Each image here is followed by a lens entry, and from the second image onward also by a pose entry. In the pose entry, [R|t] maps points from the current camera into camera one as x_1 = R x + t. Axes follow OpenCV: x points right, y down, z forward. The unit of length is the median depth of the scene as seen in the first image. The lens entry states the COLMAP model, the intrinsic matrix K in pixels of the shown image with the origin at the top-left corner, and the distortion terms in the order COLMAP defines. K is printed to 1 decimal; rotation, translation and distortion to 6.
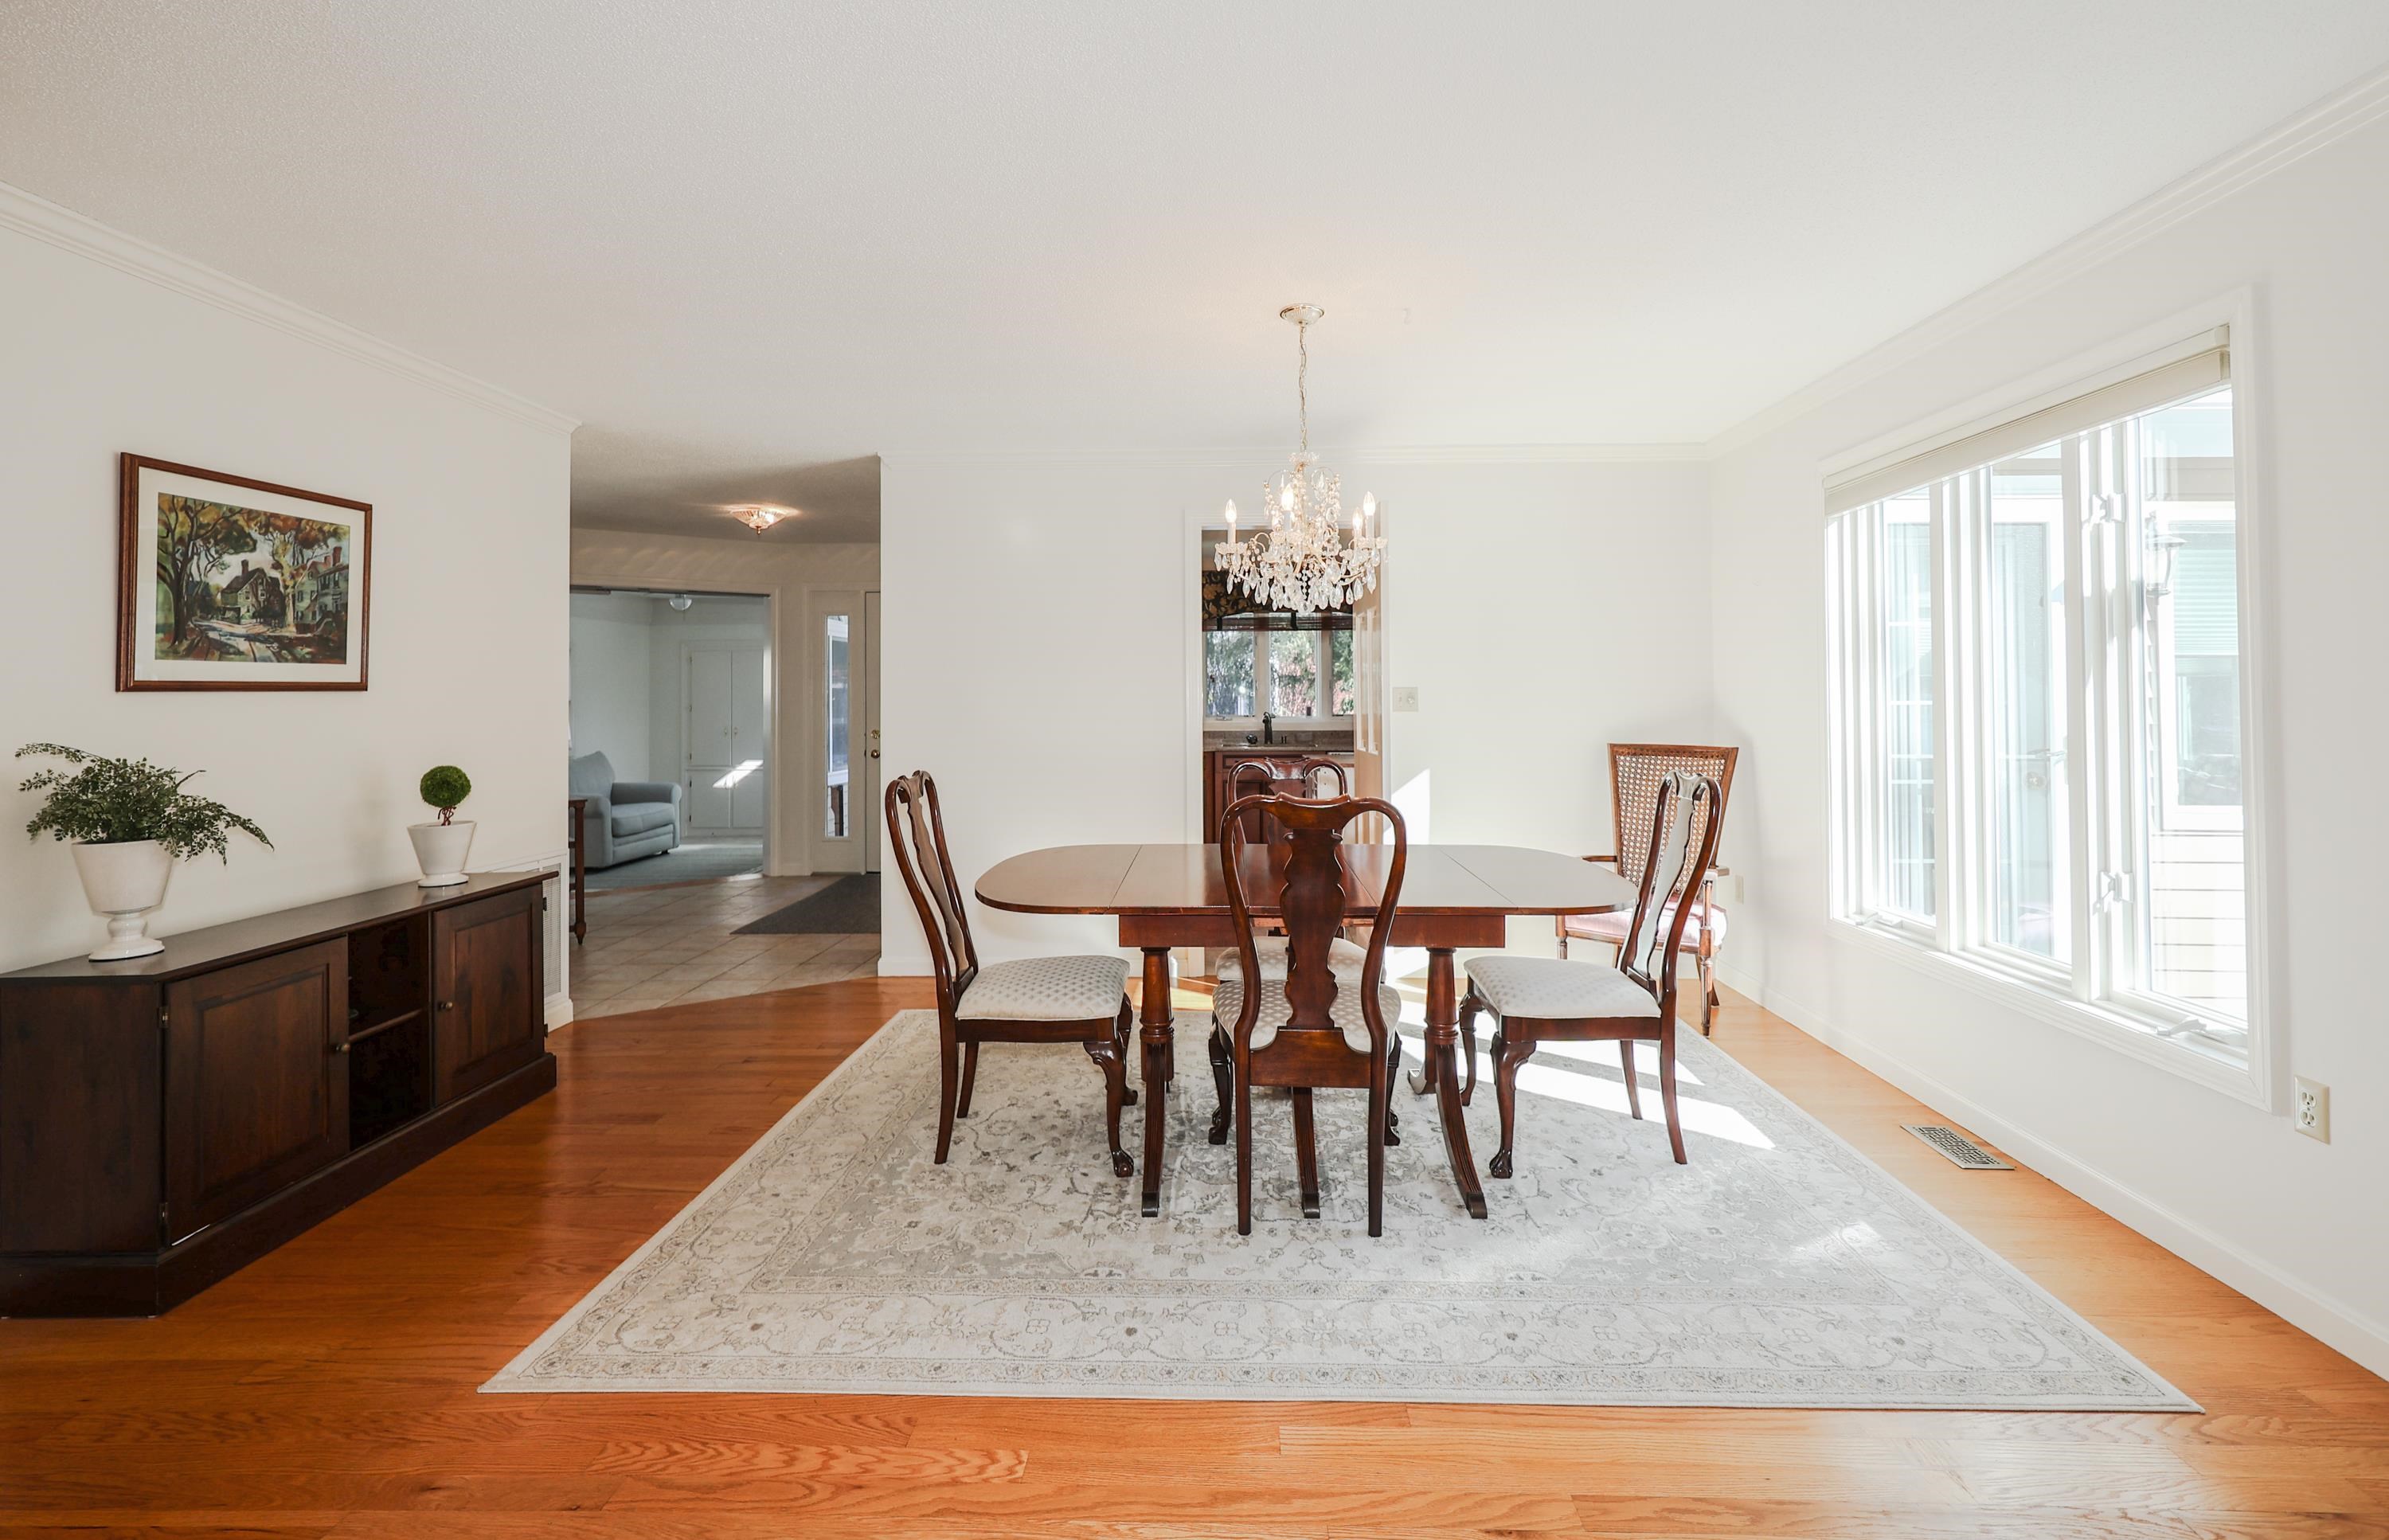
lens RADIAL K [[1090.4, 0, 1213.8], [0, 1090.4, 675.7], [0, 0, 1]] dist [0.004919, 0.000292]
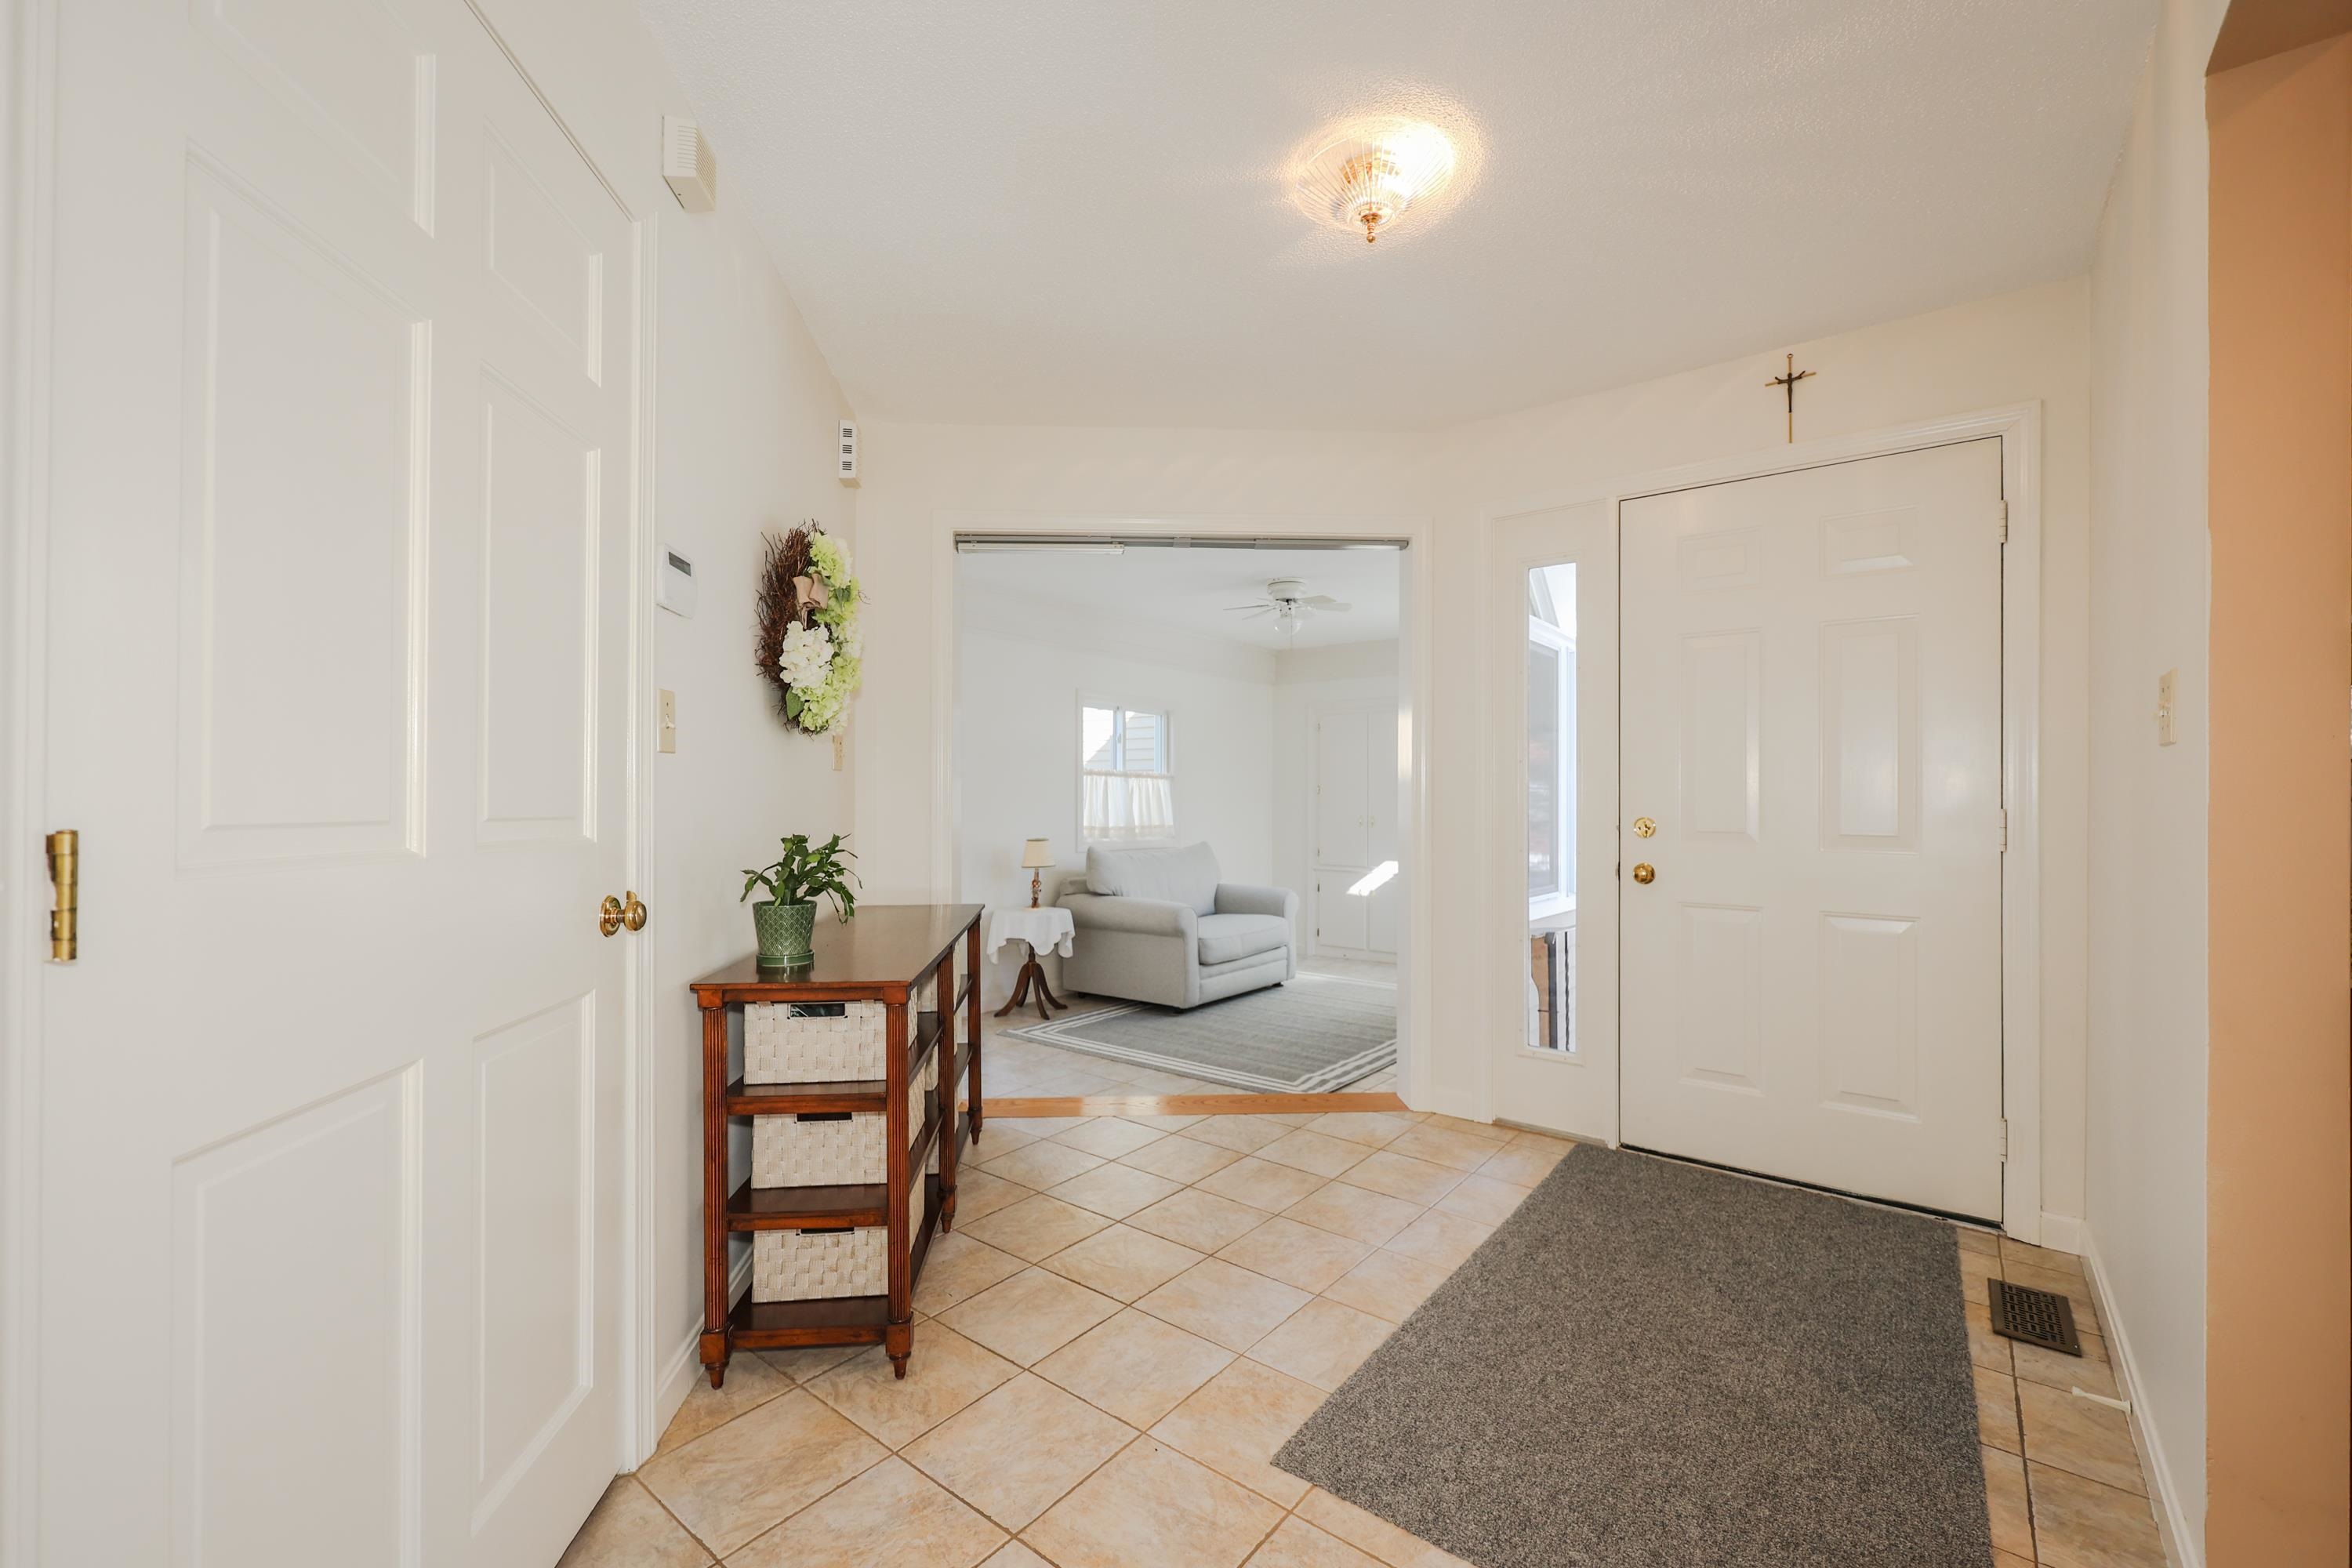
lens RADIAL K [[958.3, 0, 1176.0], [0, 958.3, 784.0], [0, 0, 1]] dist [0.002521, 0.000455]
pose [[0.799701, -0.002644, -0.600393, -0.561363], [0.004702, 0.999987, 0.001859, 0.088011], [0.600380, -0.004309, 0.799703, 1.455537]]
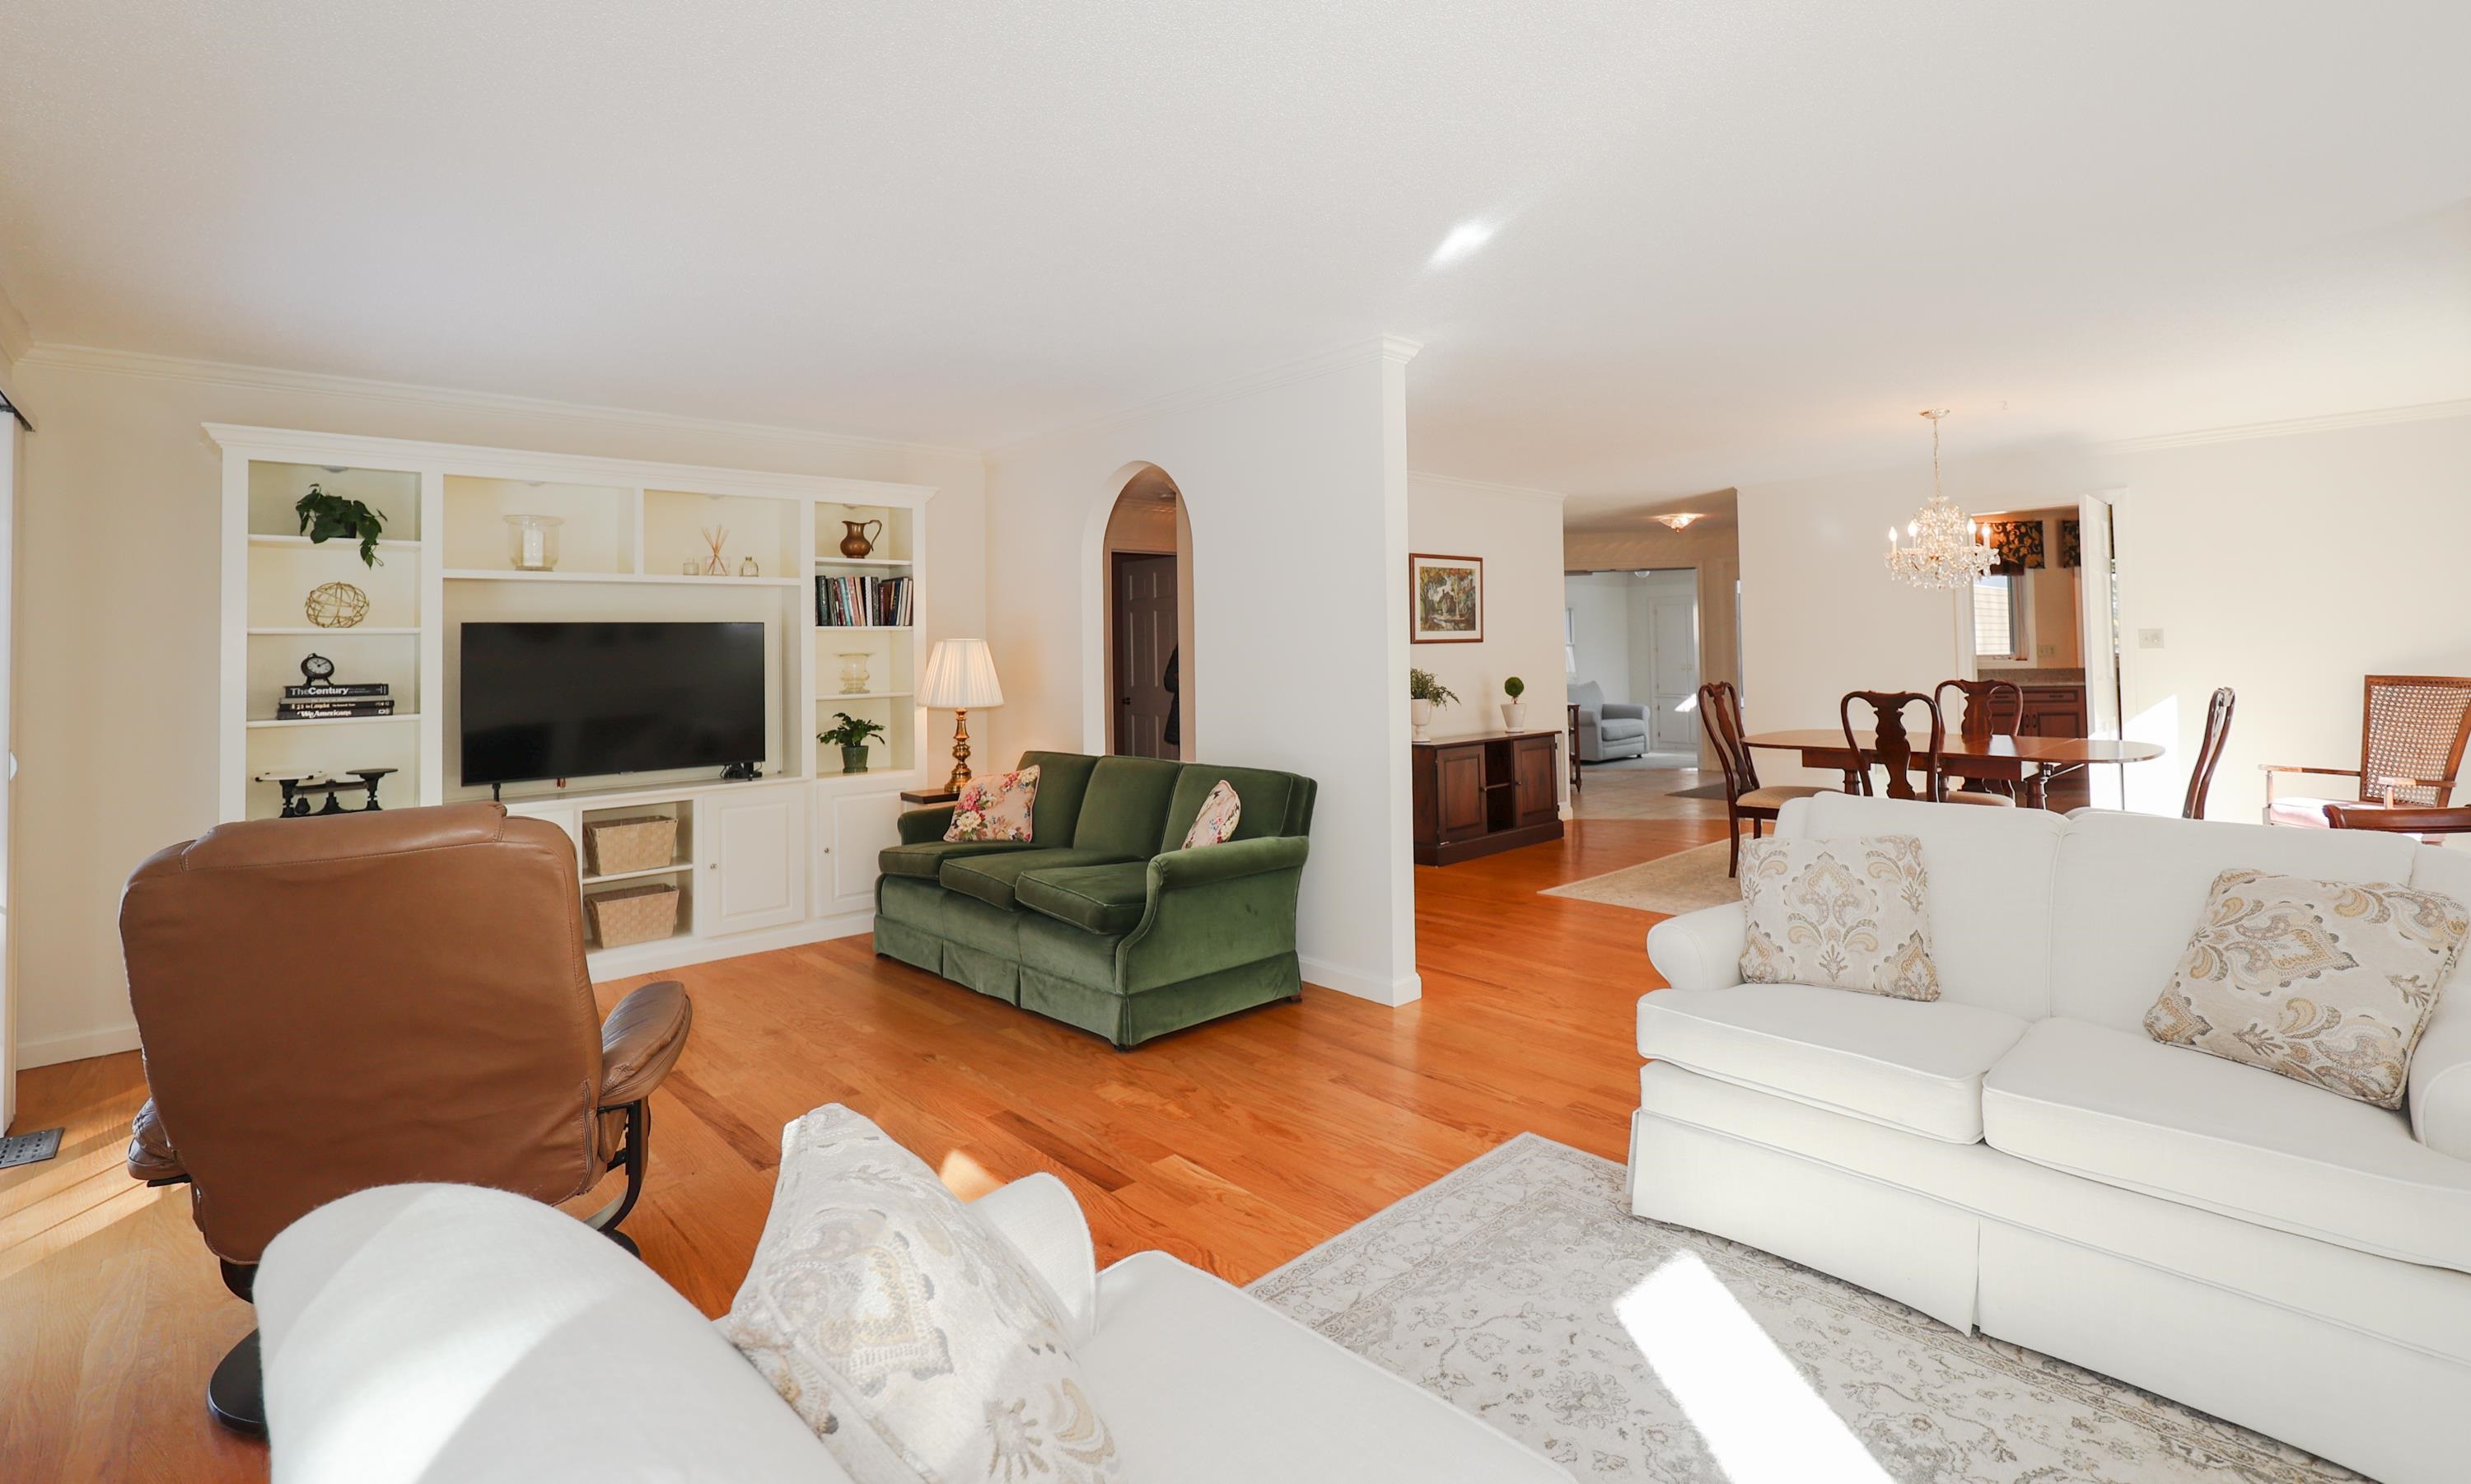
lens RADIAL K [[1143.3, 0, 1308.7], [0, 1143.3, 610.5], [0, 0, 1]] dist [-0.007582, 0.000365]
pose [[0.718309, -0.030176, -0.695069, 0.627399], [0.026973, 0.999516, -0.015519, -0.026003], [0.695201, -0.007601, 0.718775, -0.979304]]
